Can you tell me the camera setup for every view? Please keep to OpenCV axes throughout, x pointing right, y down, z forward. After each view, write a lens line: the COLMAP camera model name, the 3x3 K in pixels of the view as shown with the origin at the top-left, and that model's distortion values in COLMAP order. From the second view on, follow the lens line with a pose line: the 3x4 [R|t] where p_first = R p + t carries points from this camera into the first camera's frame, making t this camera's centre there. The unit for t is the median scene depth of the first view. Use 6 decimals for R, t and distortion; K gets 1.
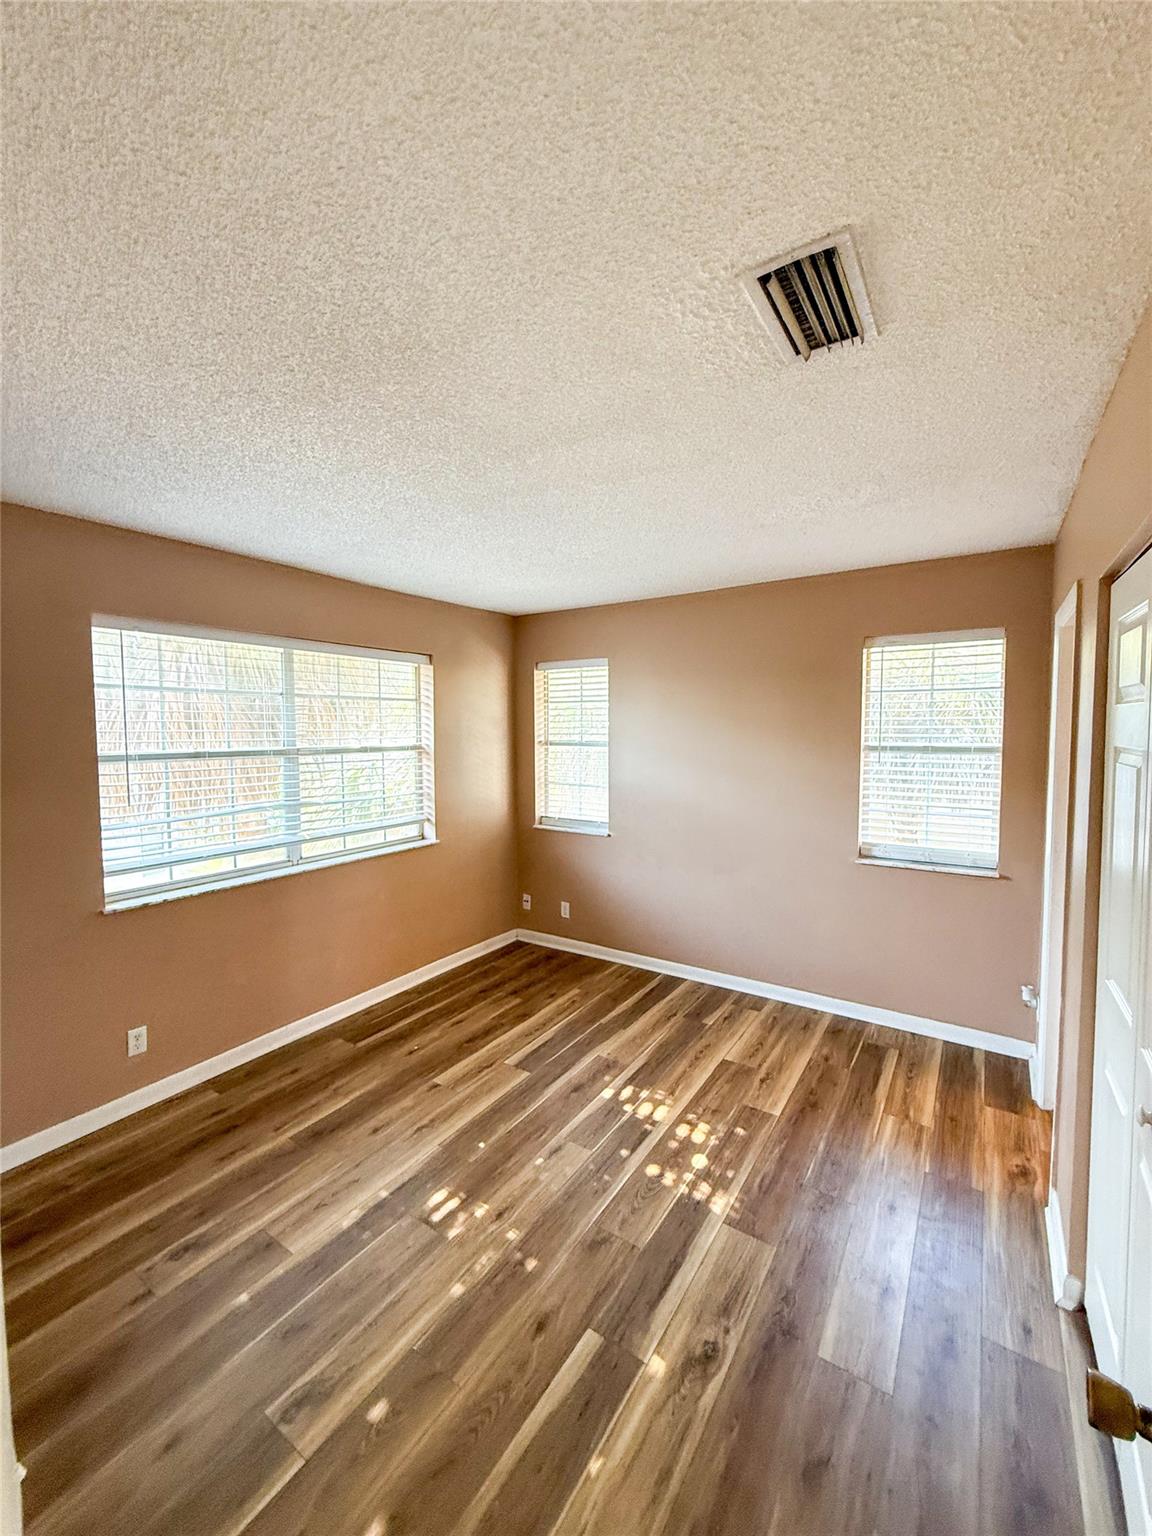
lens RADIAL K [[612.3, 0, 574.6], [0, 612.3, 762.4], [0, 0, 1]] dist [0.001348, -0.000202]
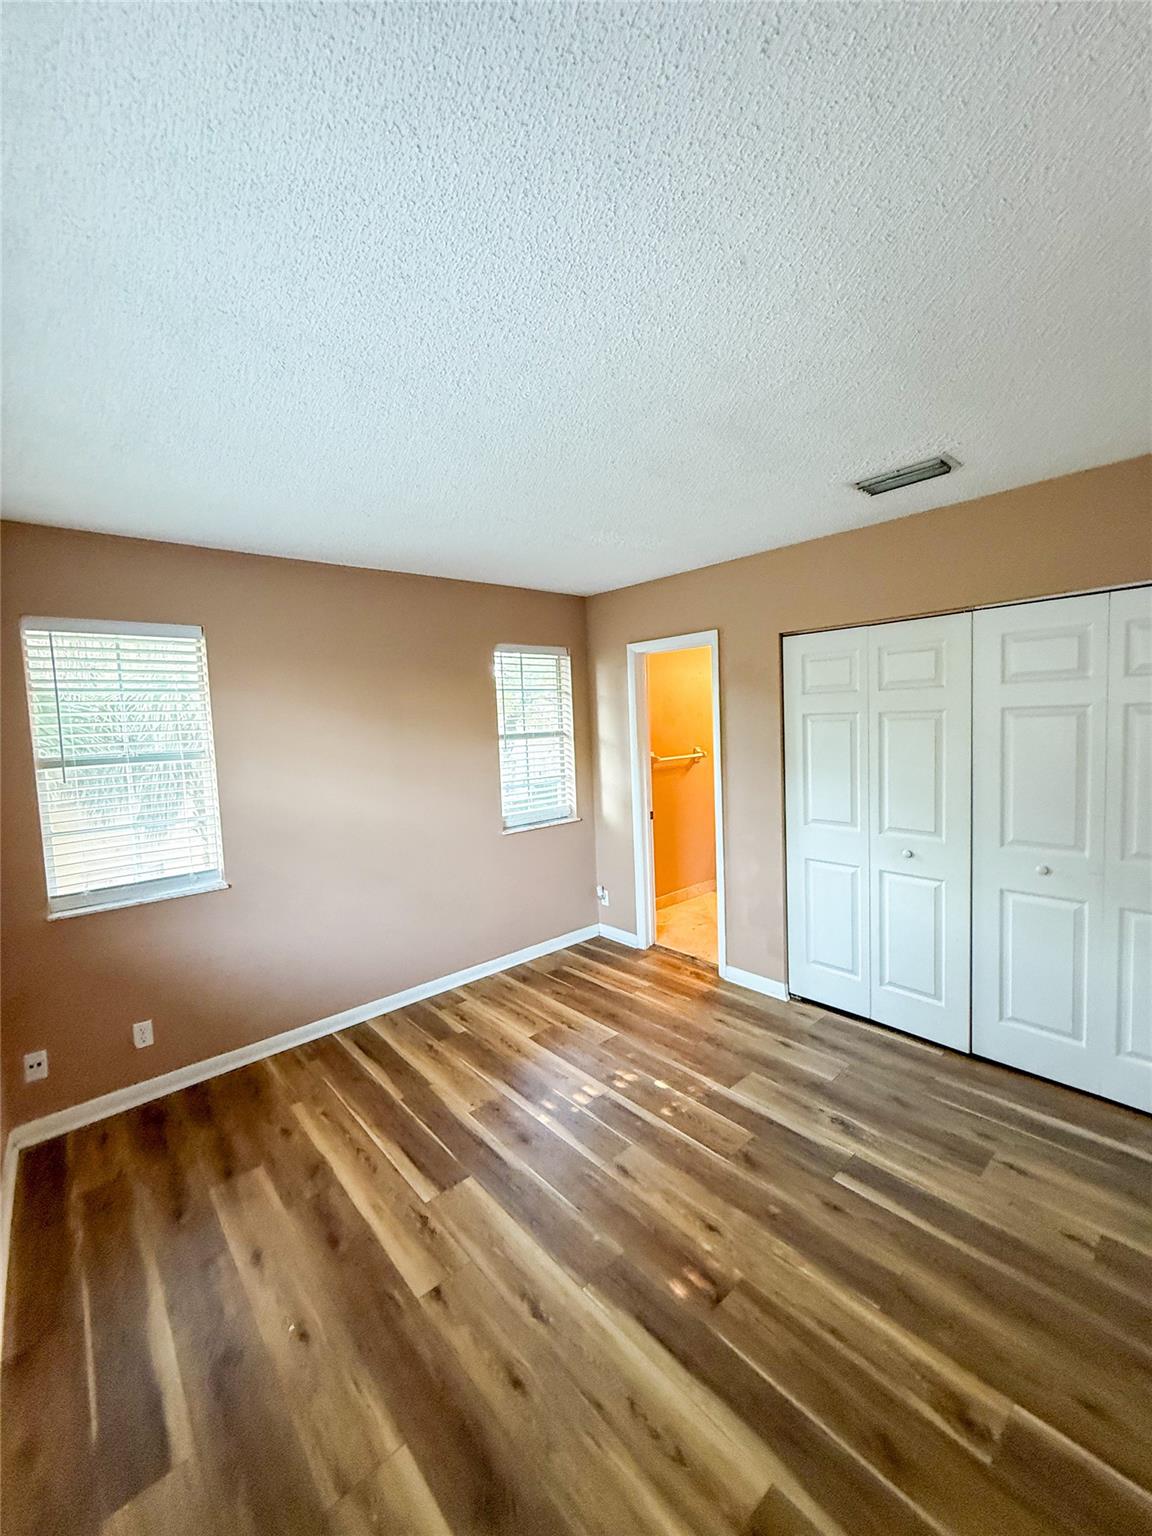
lens RADIAL K [[612.3, 0, 575.0], [0, 612.3, 765.0], [0, 0, 1]] dist [0.001348, -0.000202]
pose [[0.256620, -0.076970, 0.963443, -0.652186], [0.095265, 0.993984, 0.054035, -0.020377], [-0.961806, 0.077916, 0.262409, 0.576121]]
